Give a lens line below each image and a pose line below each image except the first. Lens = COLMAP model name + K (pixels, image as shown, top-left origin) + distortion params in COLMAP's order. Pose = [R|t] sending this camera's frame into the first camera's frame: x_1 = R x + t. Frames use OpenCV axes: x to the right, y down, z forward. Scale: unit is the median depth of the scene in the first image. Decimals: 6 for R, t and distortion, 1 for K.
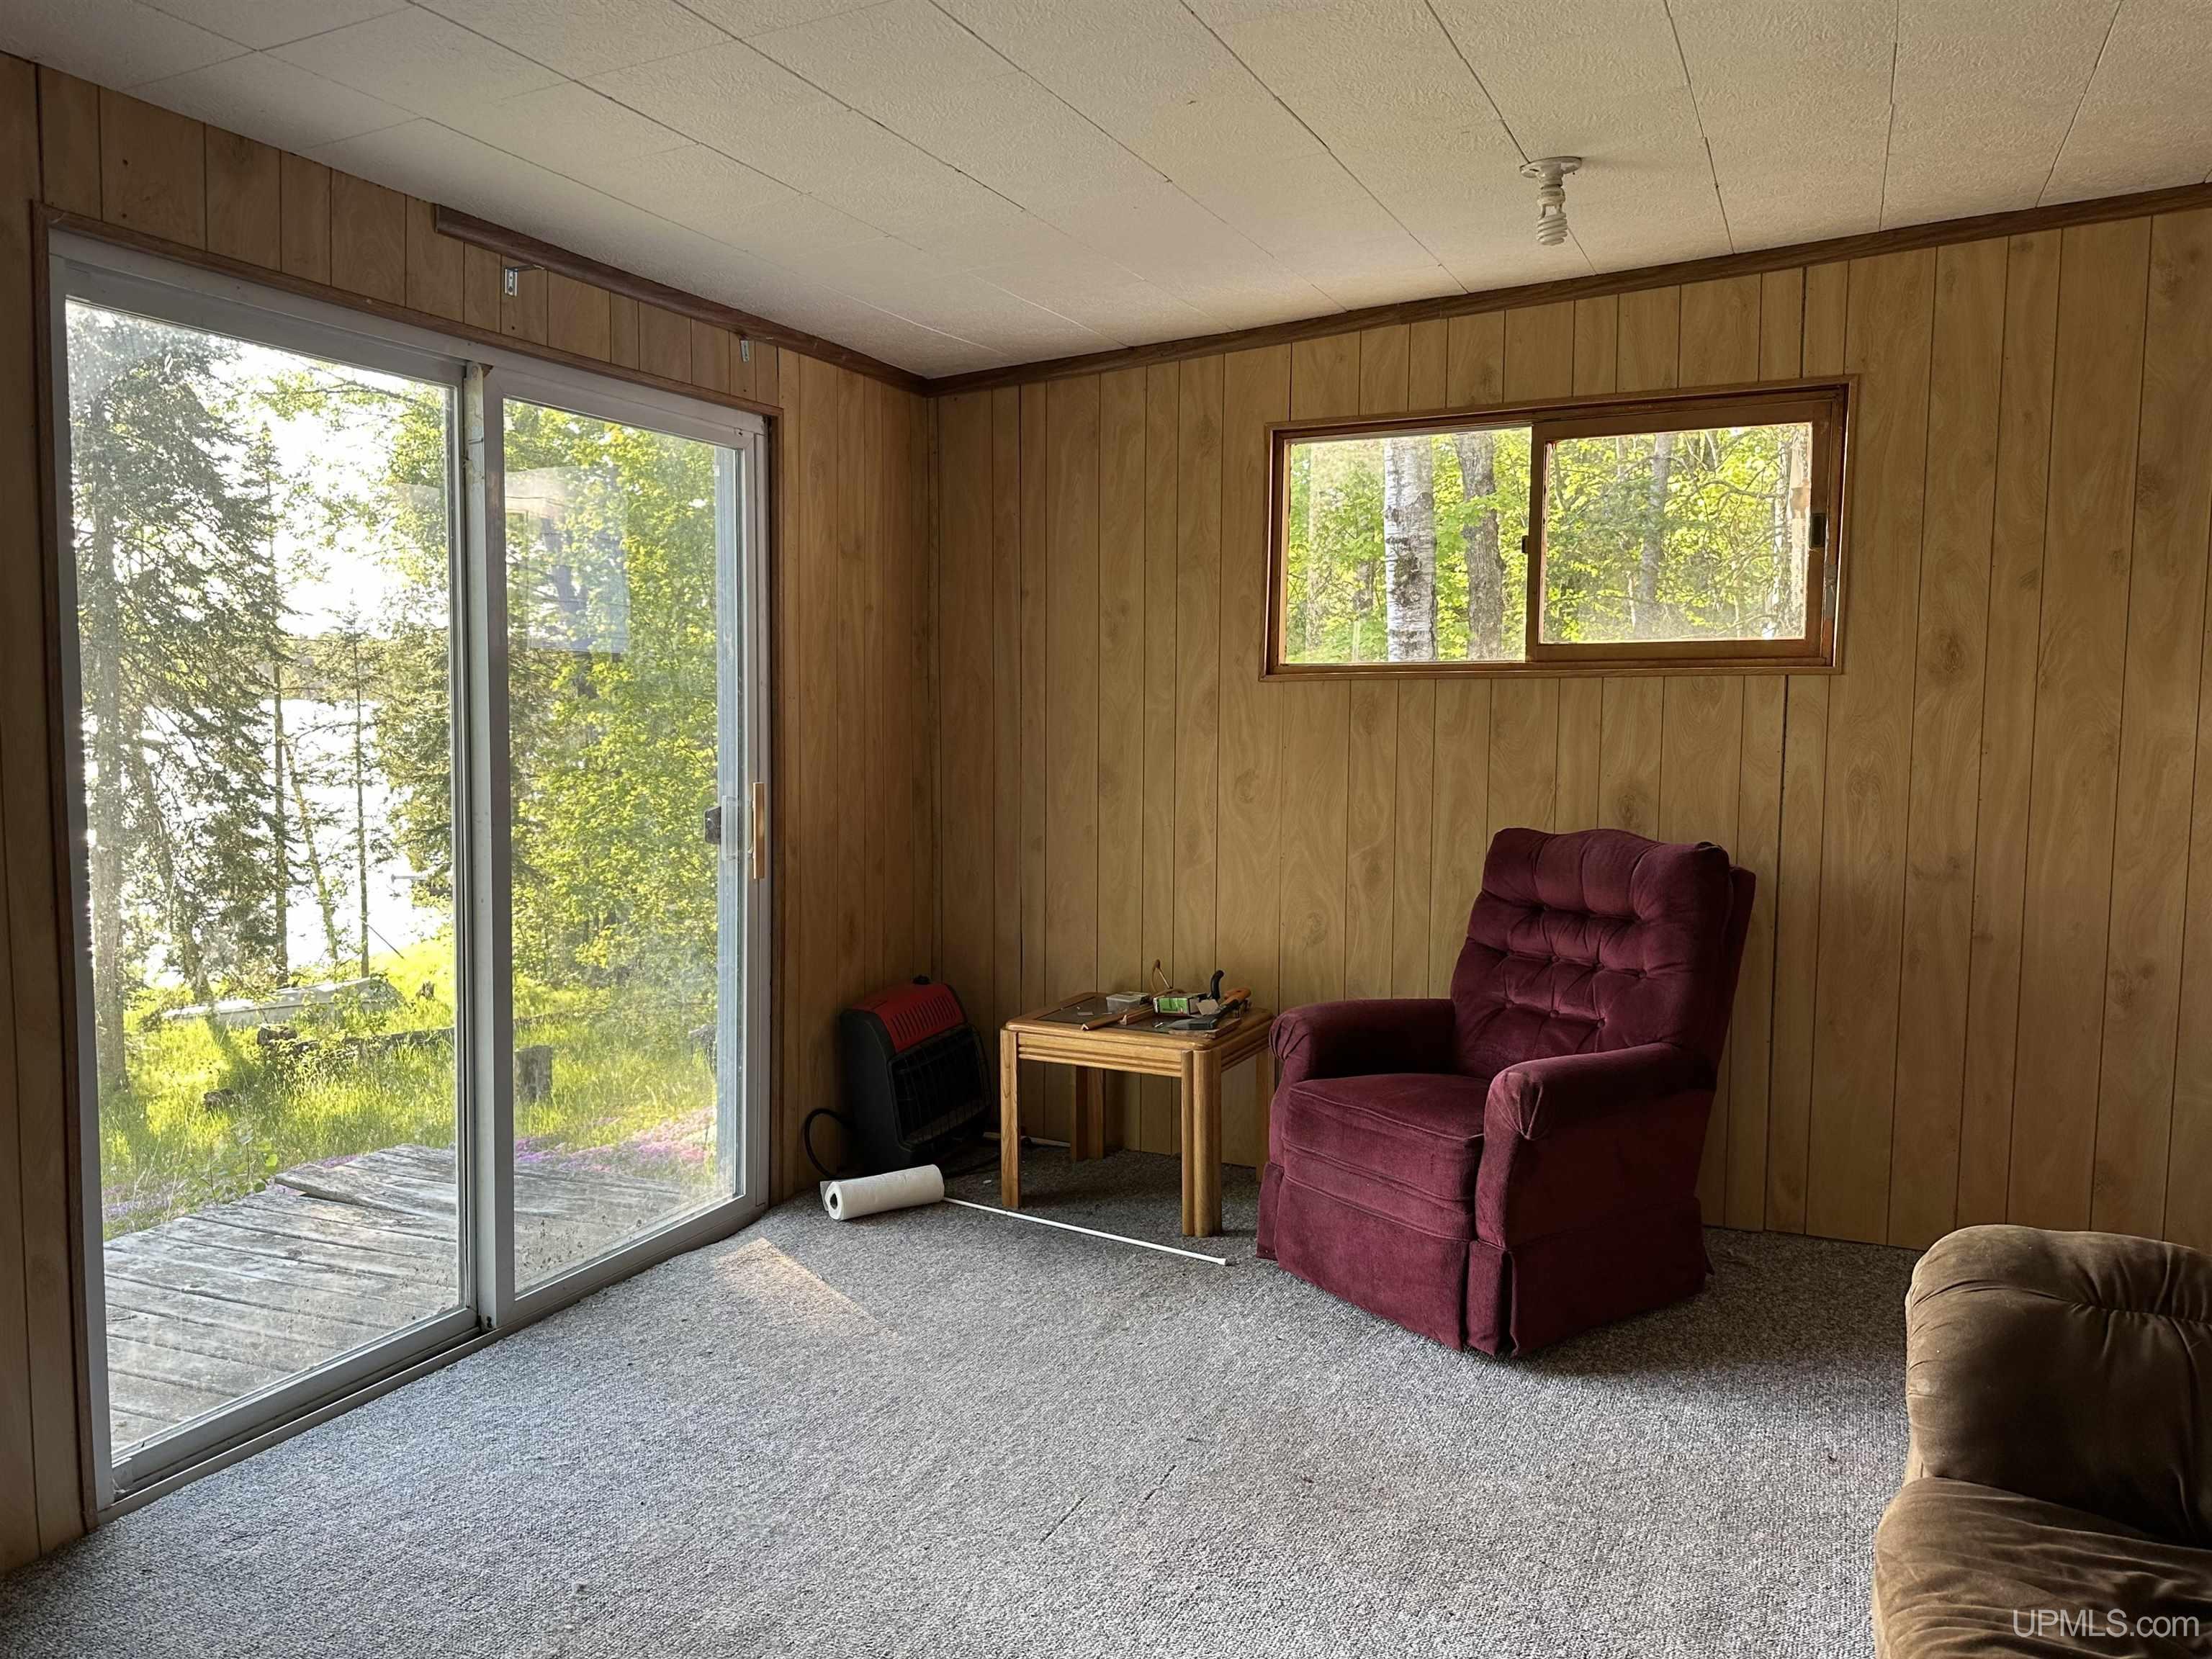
lens RADIAL K [[1633.2, 0, 1101.6], [0, 1633.2, 818.9], [0, 0, 1]] dist [-0.047274, -0.016285]
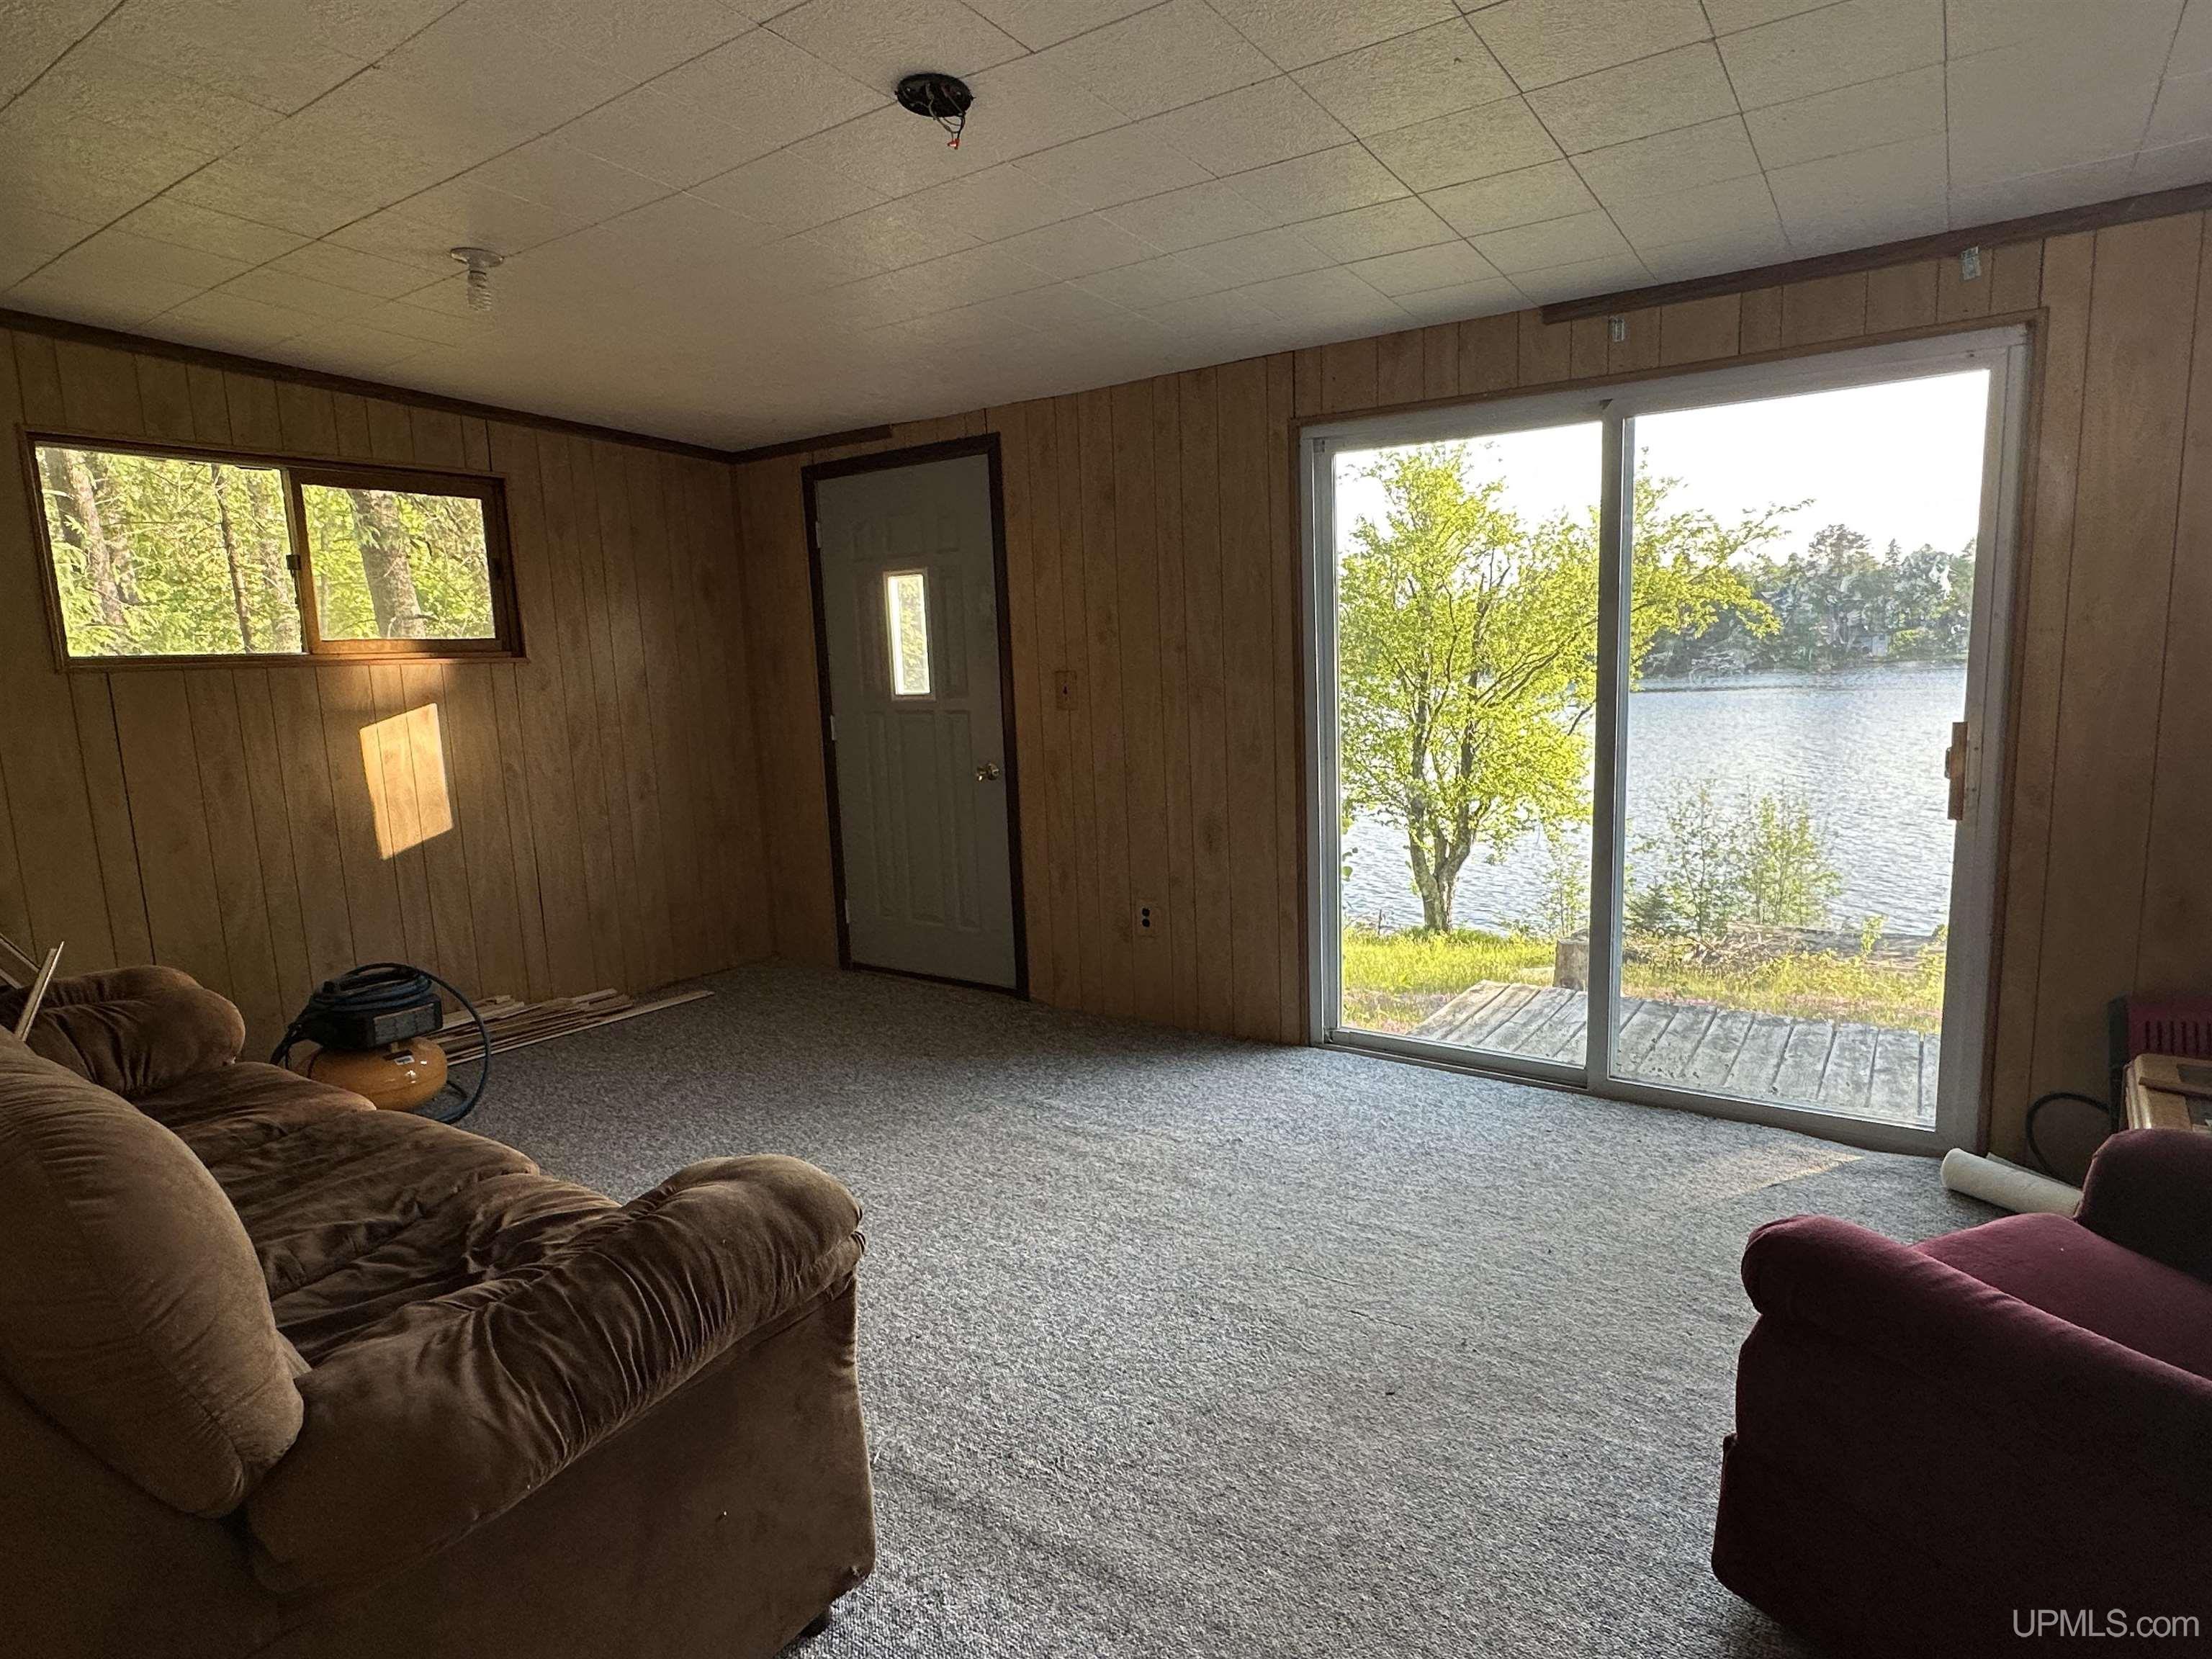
lens RADIAL K [[1230.4, 0, 1097.5], [0, 1230.4, 837.4], [0, 0, 1]] dist [0.001921, -0.000739]
pose [[-0.185844, 0.156921, -0.969968, 0.716423], [-0.039039, 0.985206, 0.166866, -0.069407], [0.981803, 0.068878, -0.176969, 0.732802]]
